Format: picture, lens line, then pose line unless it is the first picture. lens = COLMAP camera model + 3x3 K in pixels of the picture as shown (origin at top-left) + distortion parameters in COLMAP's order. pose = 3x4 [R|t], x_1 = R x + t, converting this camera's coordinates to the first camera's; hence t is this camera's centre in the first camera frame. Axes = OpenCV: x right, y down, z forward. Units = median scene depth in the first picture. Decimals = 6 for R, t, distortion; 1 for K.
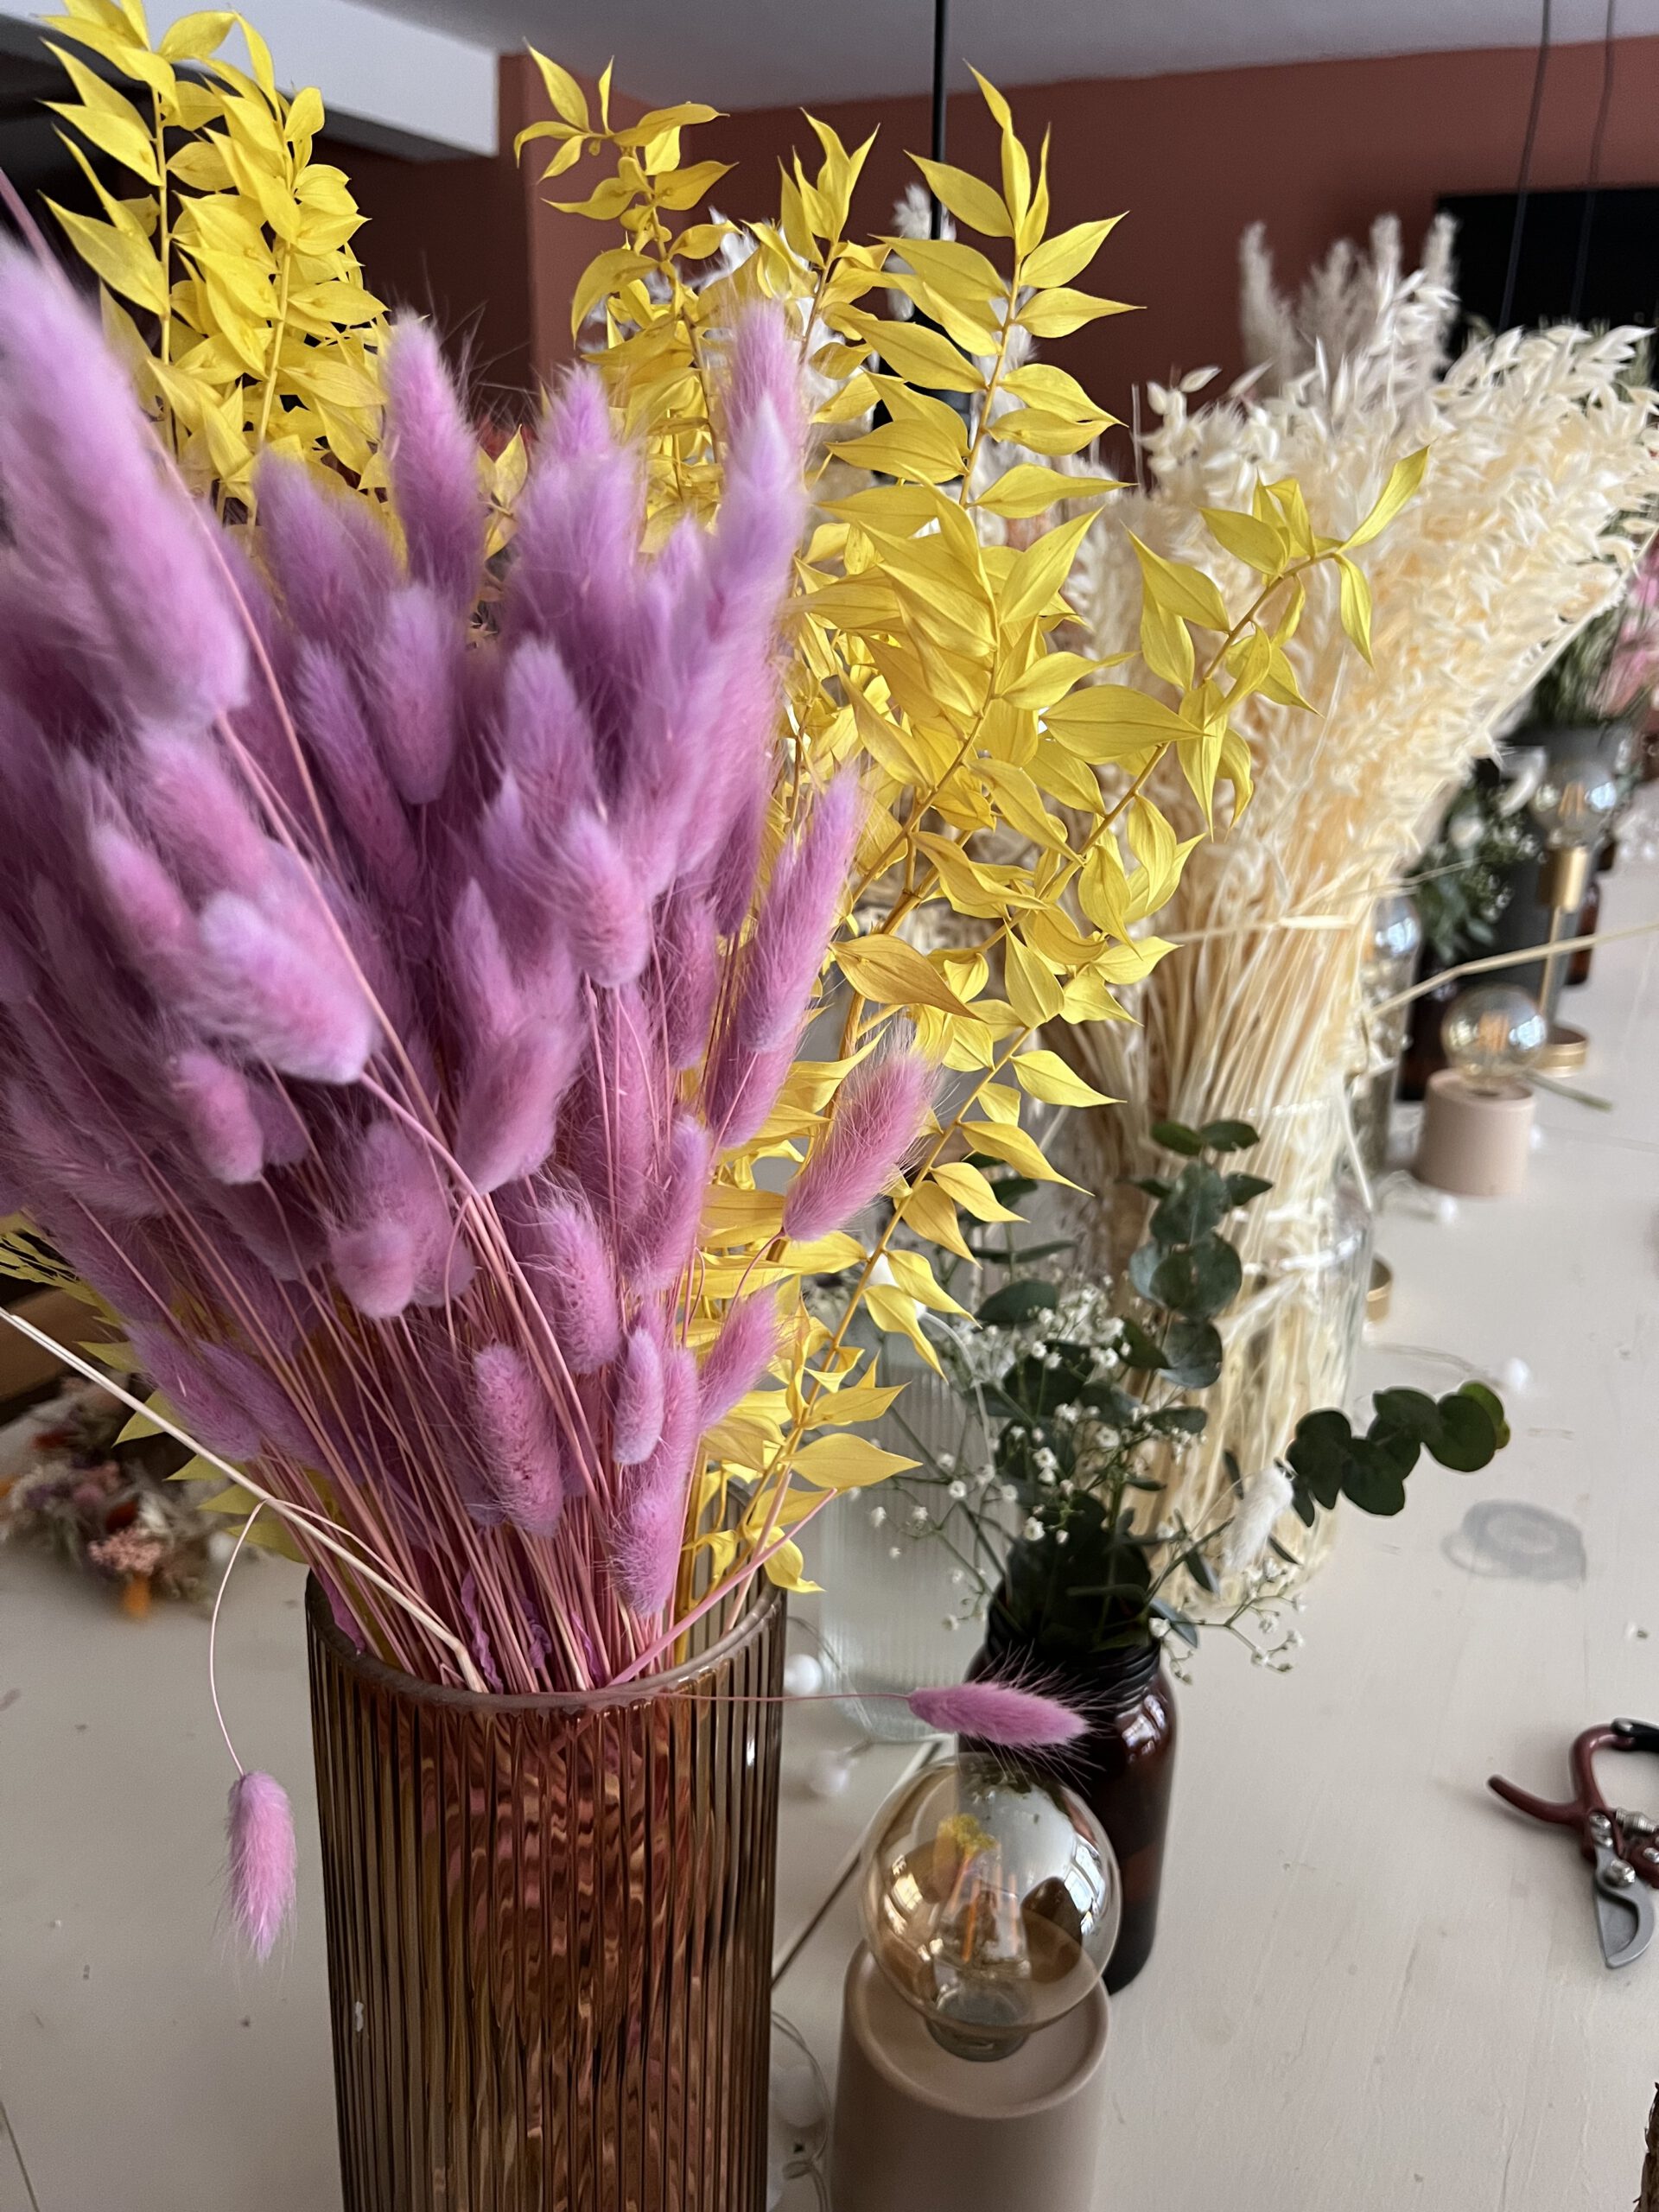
lens RADIAL K [[1700.0, 0, 829.5], [0, 1700.0, 1106.0], [0, 0, 1]] dist [0.045670, 0.000561]
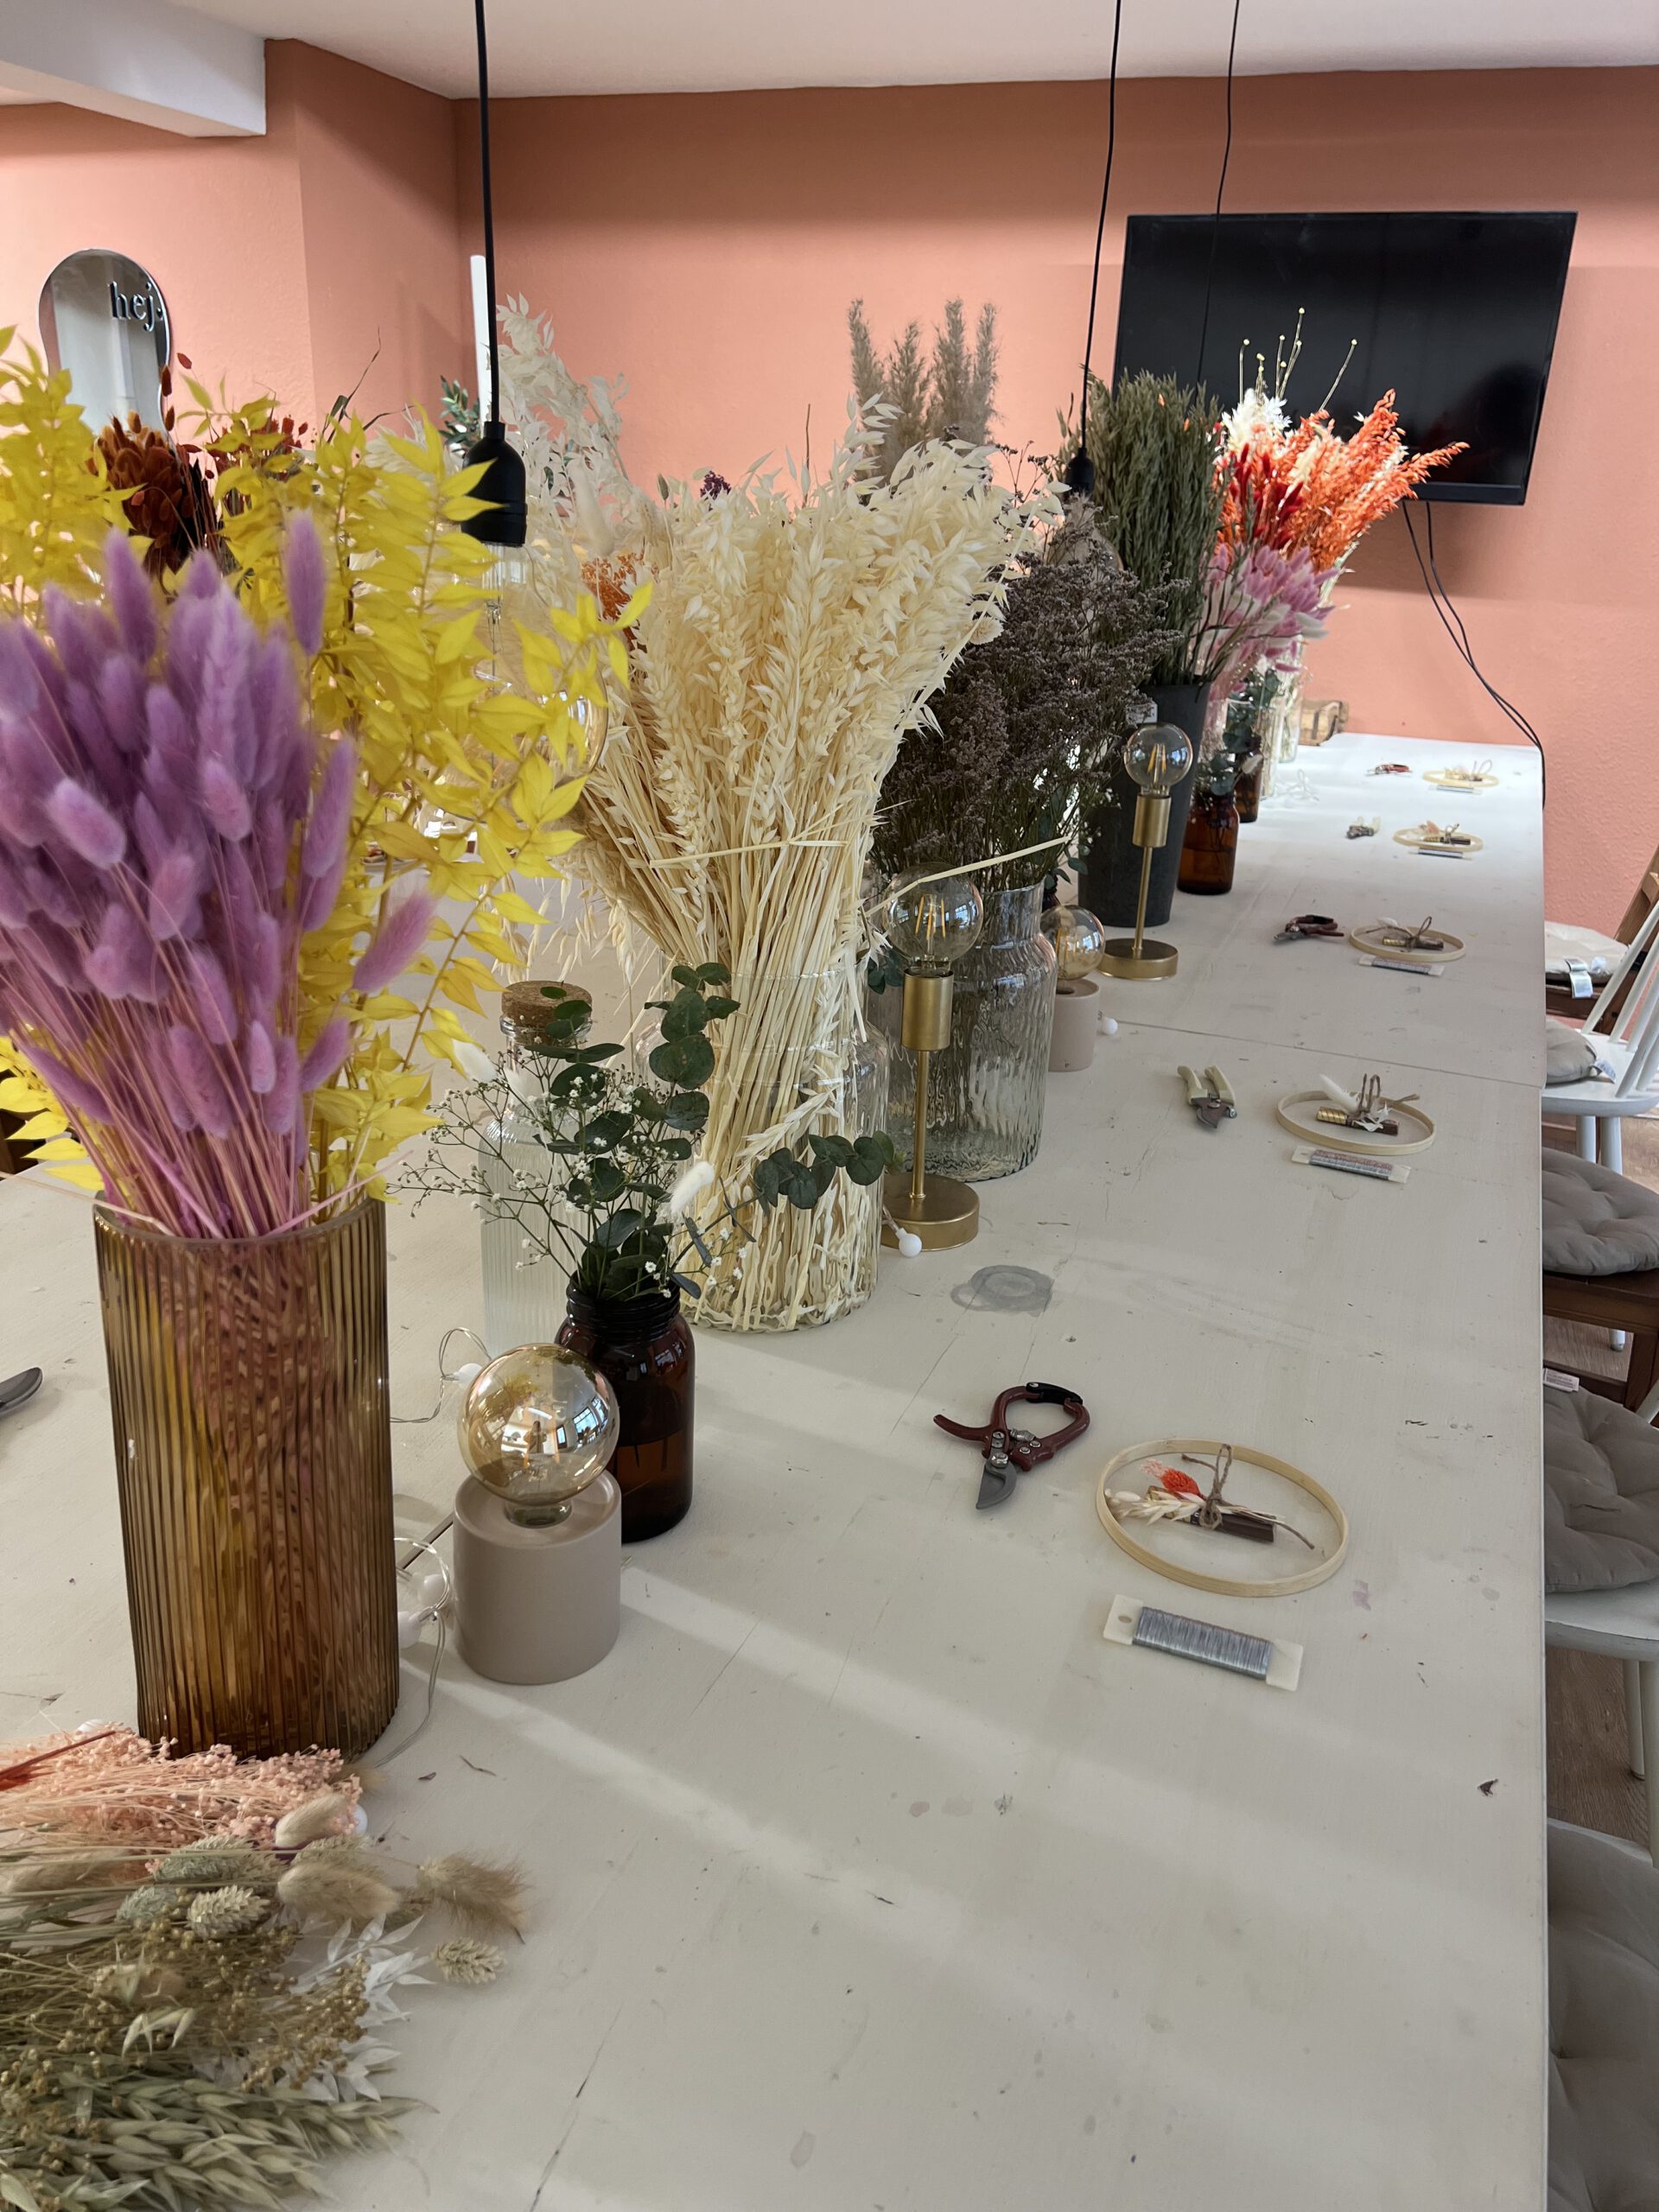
lens RADIAL K [[1663.3, 0, 829.5], [0, 1663.3, 1106.0], [0, 0, 1]] dist [0.057017, 0.000111]
pose [[0.994356, -0.016178, 0.104854, 0.147061], [0.013277, 0.999511, 0.028308, 0.080082], [-0.105260, -0.026756, 0.994085, -0.434577]]
